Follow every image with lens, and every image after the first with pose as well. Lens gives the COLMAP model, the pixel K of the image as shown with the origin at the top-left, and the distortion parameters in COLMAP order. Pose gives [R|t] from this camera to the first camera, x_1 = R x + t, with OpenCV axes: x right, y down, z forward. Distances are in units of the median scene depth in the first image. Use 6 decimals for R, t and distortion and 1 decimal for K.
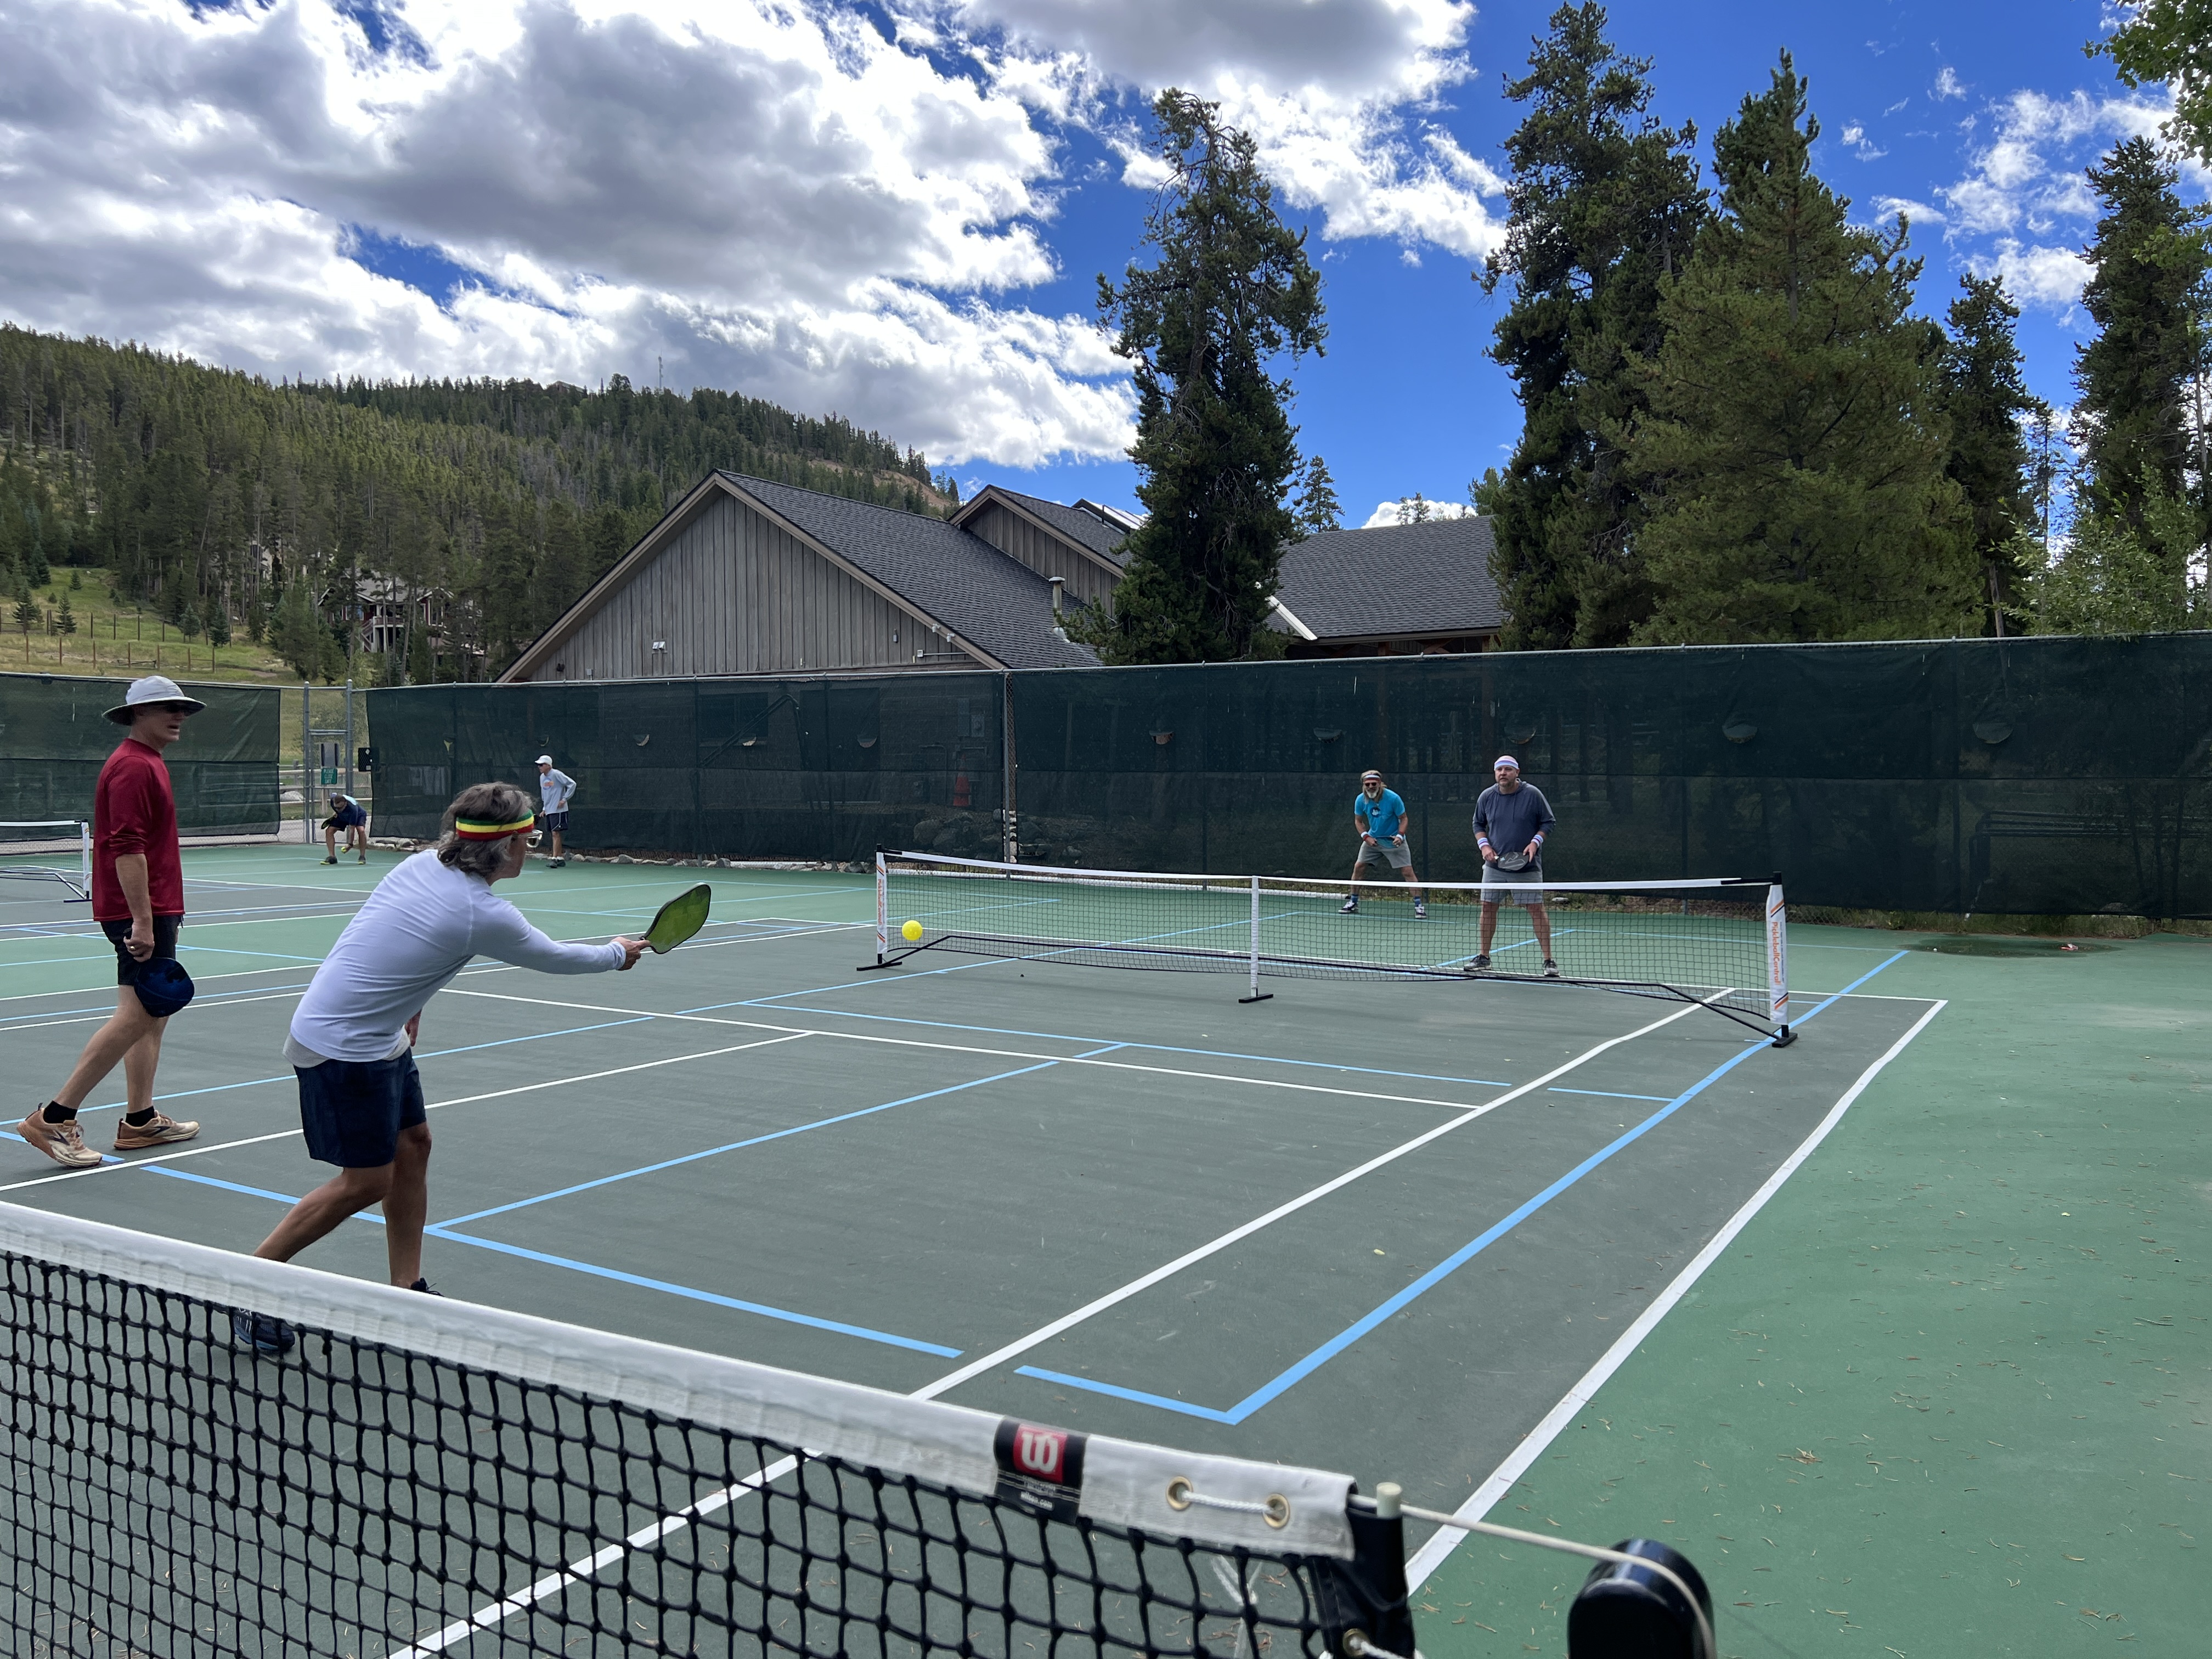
lens RADIAL K [[1660.2, 0, 1101.0], [0, 1660.2, 822.8], [0, 0, 1]] dist [-0.003669, -0.008768]
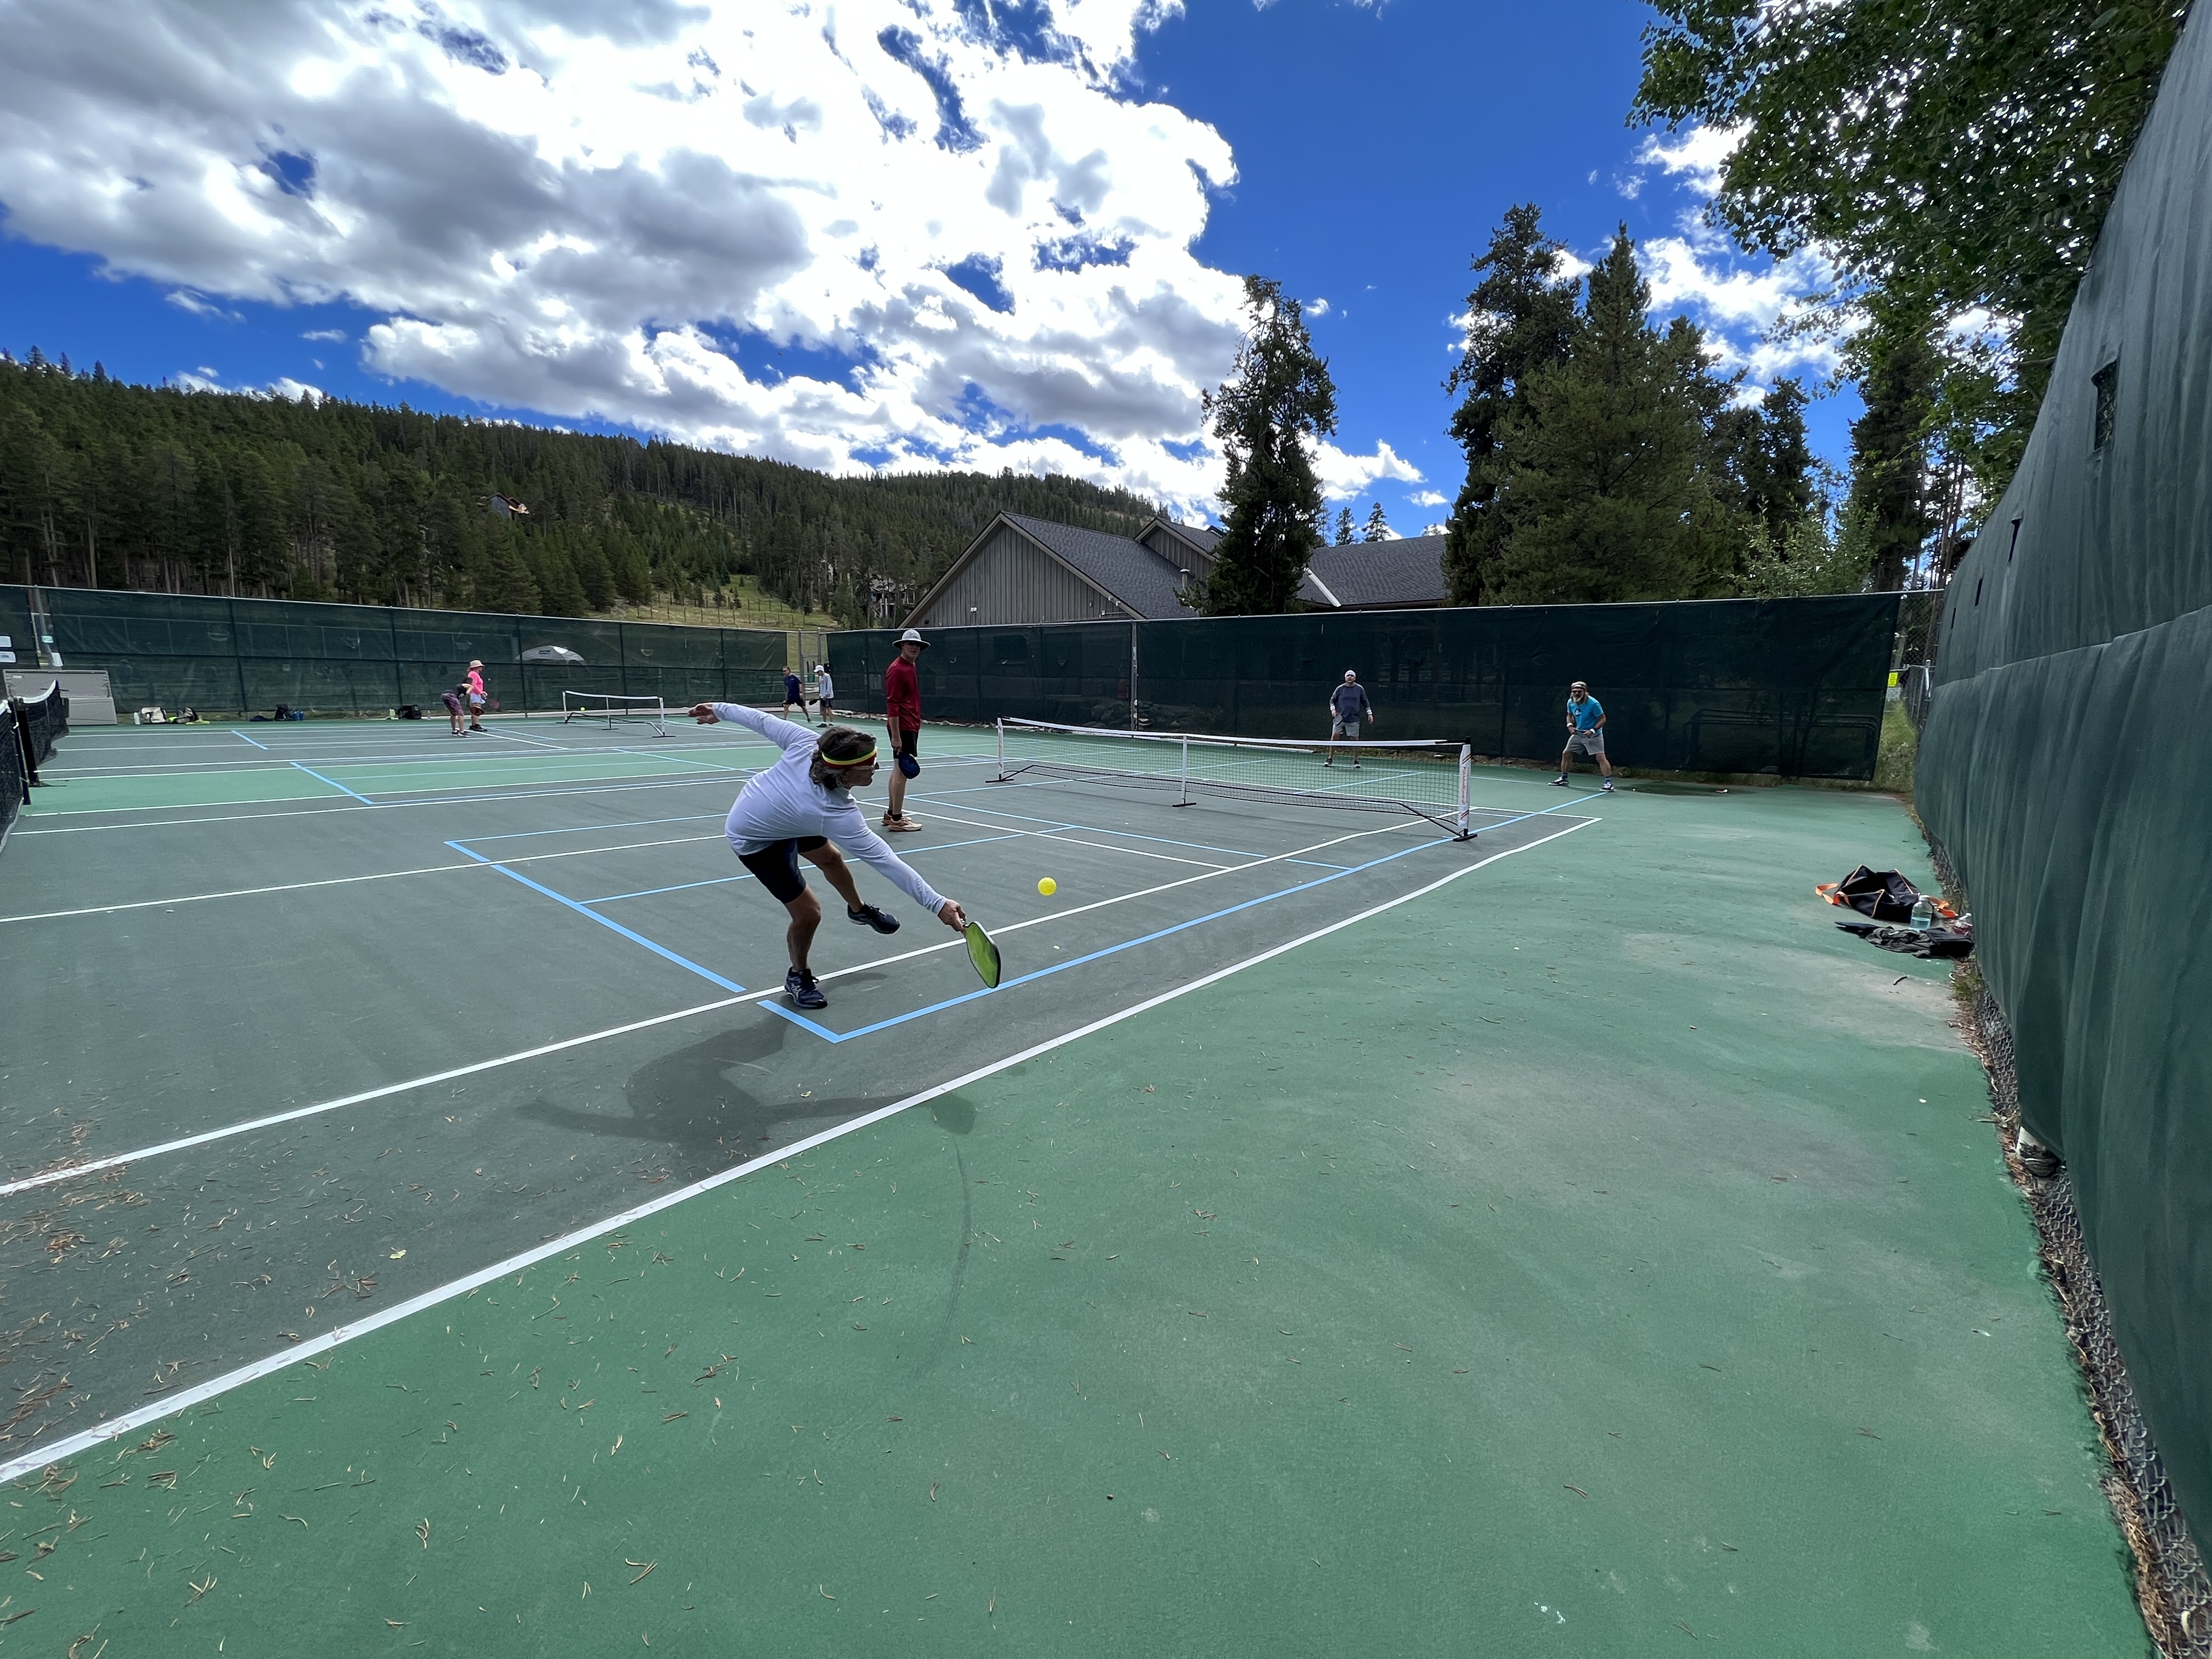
lens RADIAL K [[884.8, 0, 1113.5], [0, 884.8, 836.6], [0, 0, 1]] dist [-0.011378, 0.000114]
pose [[0.989100, 0.037447, -0.142404, 0.687402], [-0.016935, 0.989634, 0.142612, 0.030833], [0.146268, -0.138646, 0.979481, 0.269695]]
